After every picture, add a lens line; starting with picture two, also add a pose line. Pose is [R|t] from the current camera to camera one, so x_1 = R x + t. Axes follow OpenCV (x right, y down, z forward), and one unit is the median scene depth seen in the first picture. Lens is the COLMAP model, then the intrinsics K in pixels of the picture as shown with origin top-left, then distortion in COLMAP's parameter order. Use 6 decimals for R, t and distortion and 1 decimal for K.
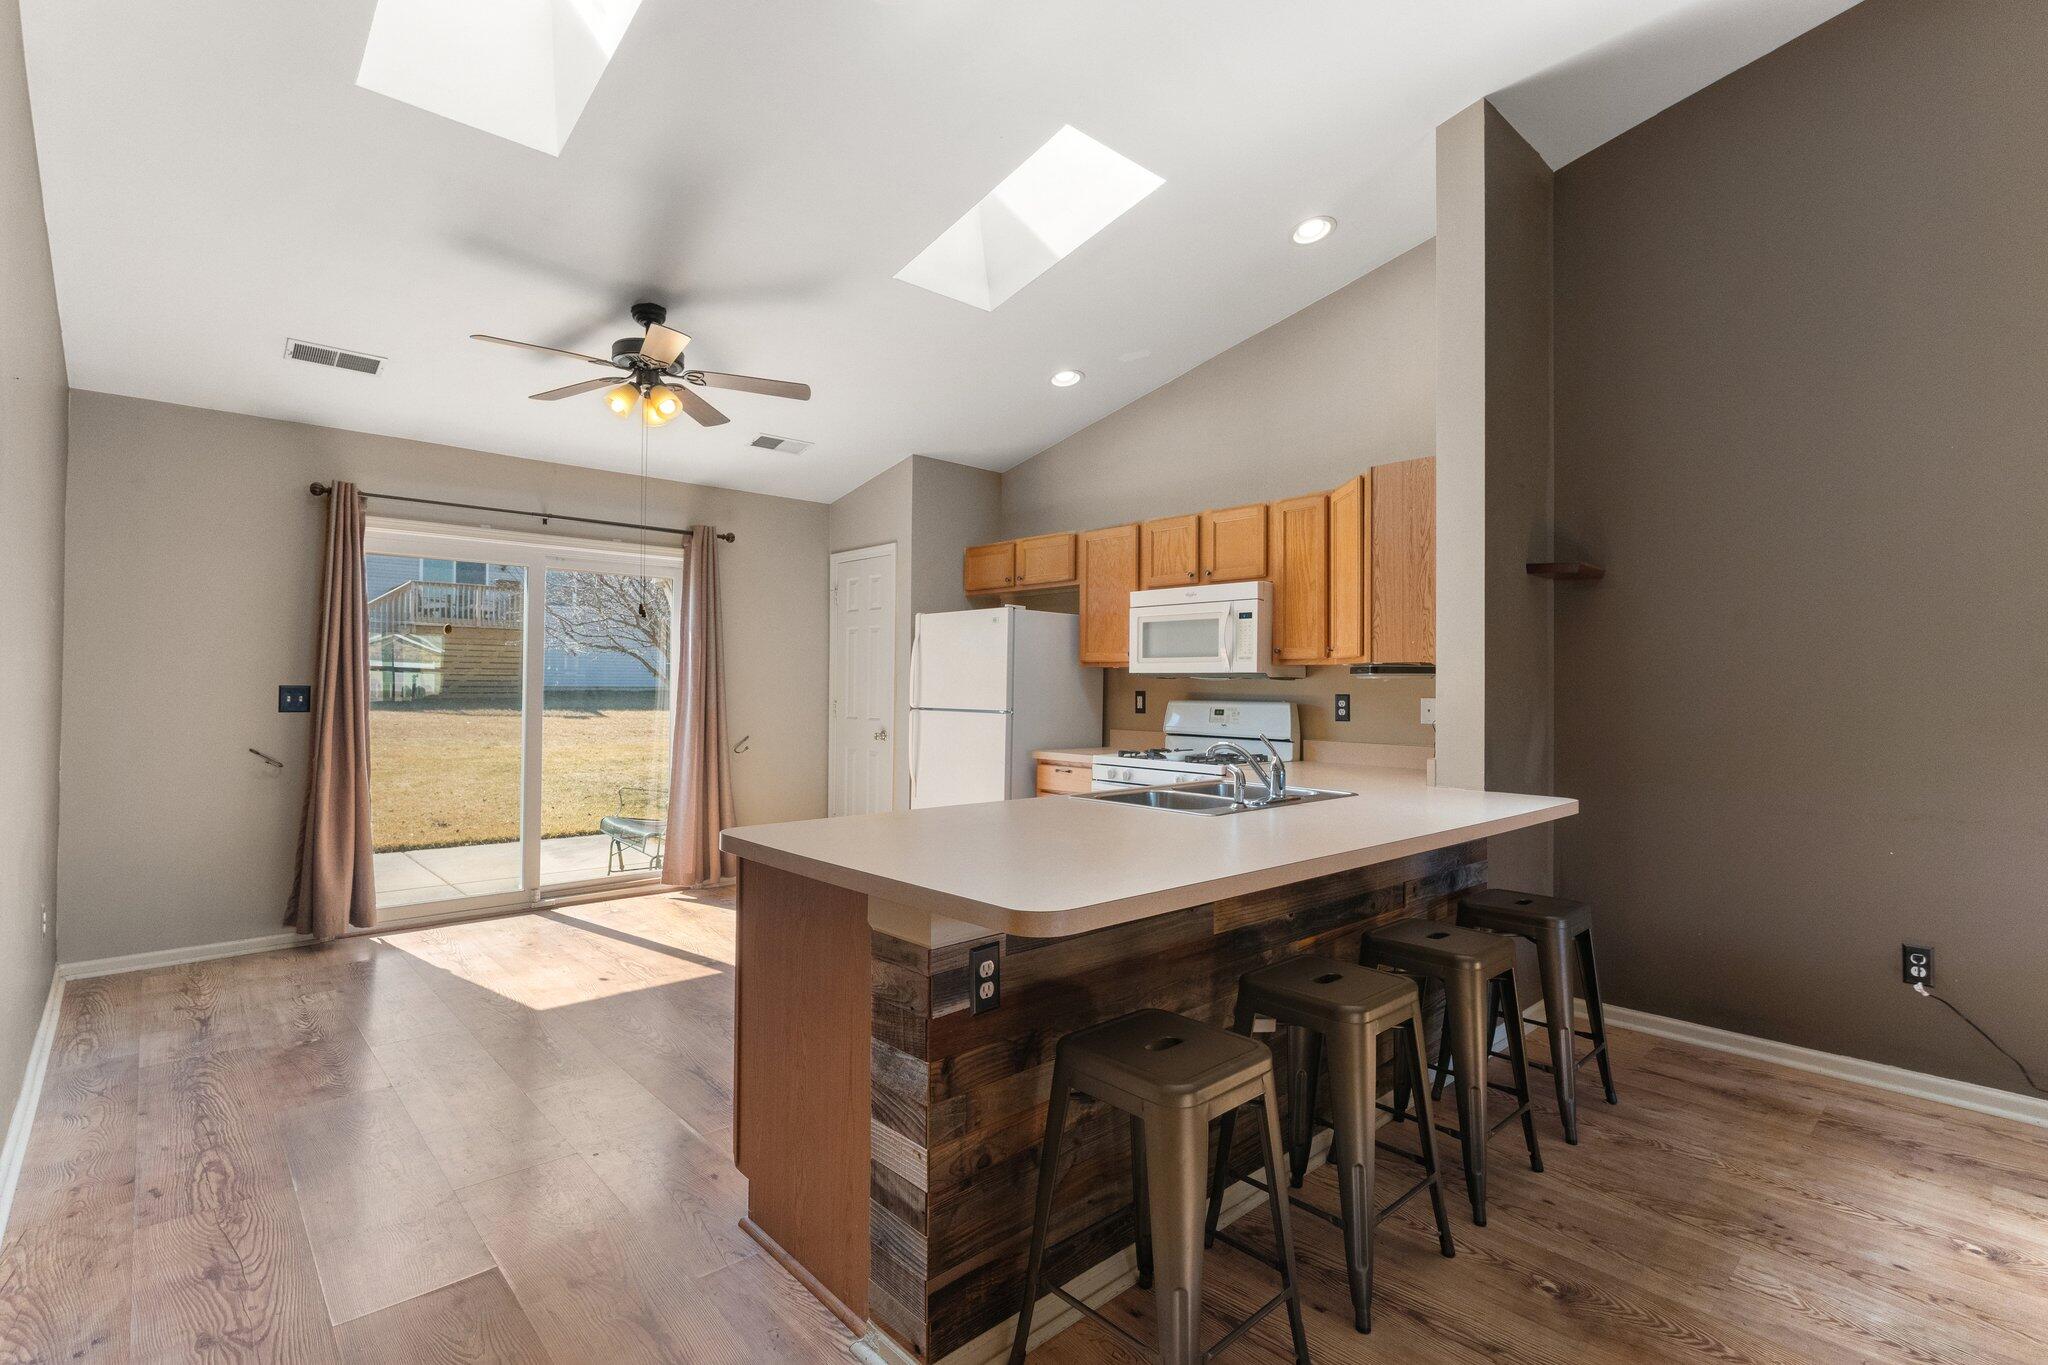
lens RADIAL K [[954.8, 0, 1010.5], [0, 954.8, 670.3], [0, 0, 1]] dist [0.000791, 0.000119]
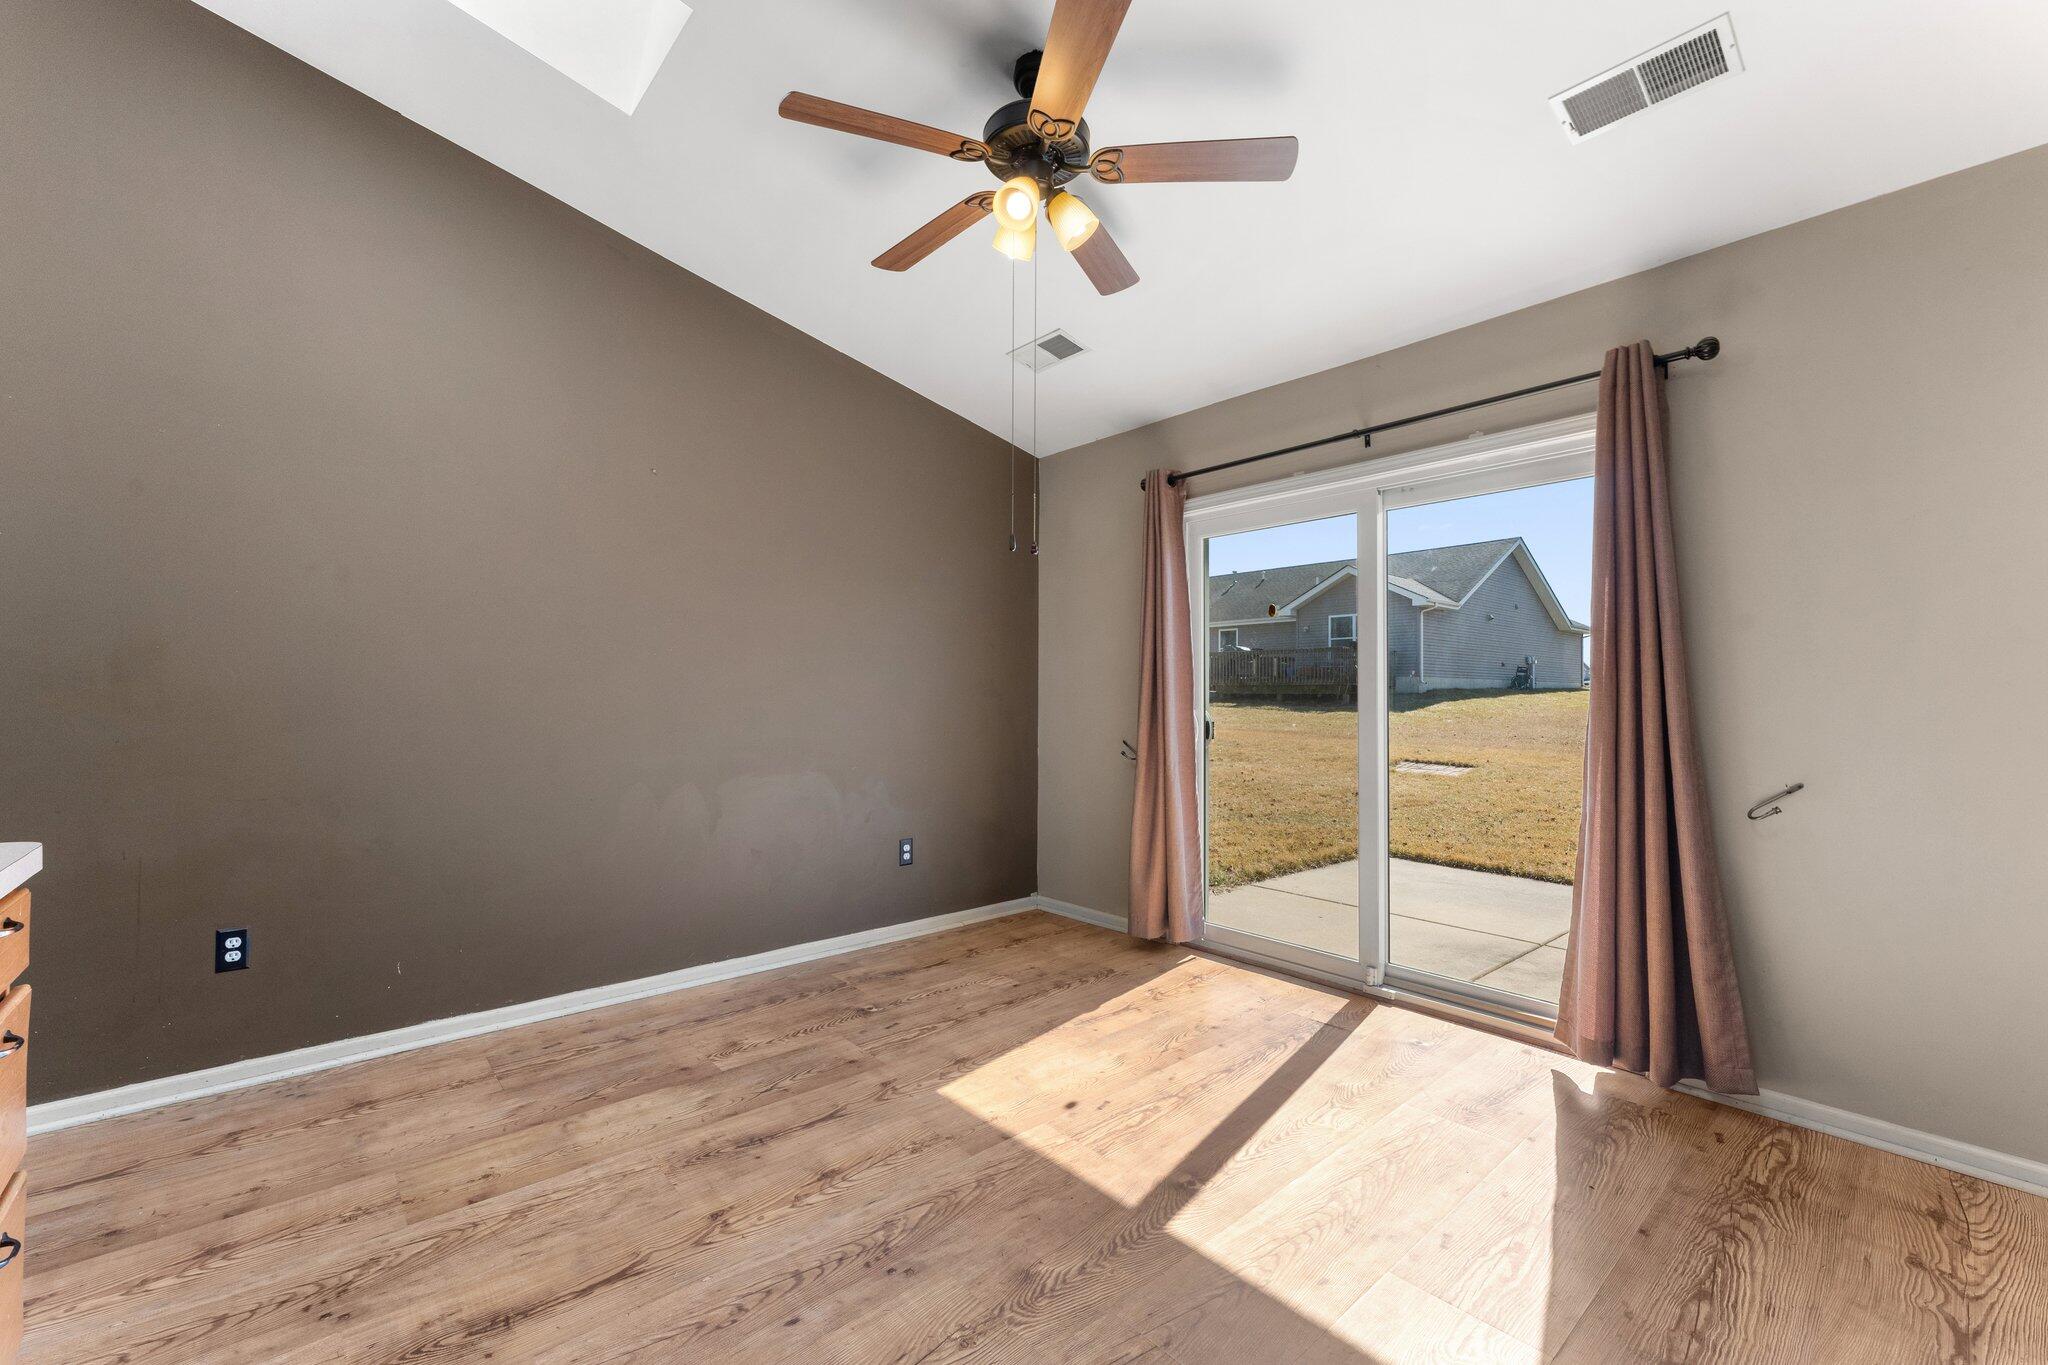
lens RADIAL K [[848.9, 0, 1029.3], [0, 848.9, 687.2], [0, 0, 1]] dist [0.000487, 0.000059]
pose [[-0.011765, -0.016919, -0.999788, 0.157745], [0.009653, 0.999808, -0.017033, 0.038398], [0.999884, -0.009851, -0.011599, 0.903896]]
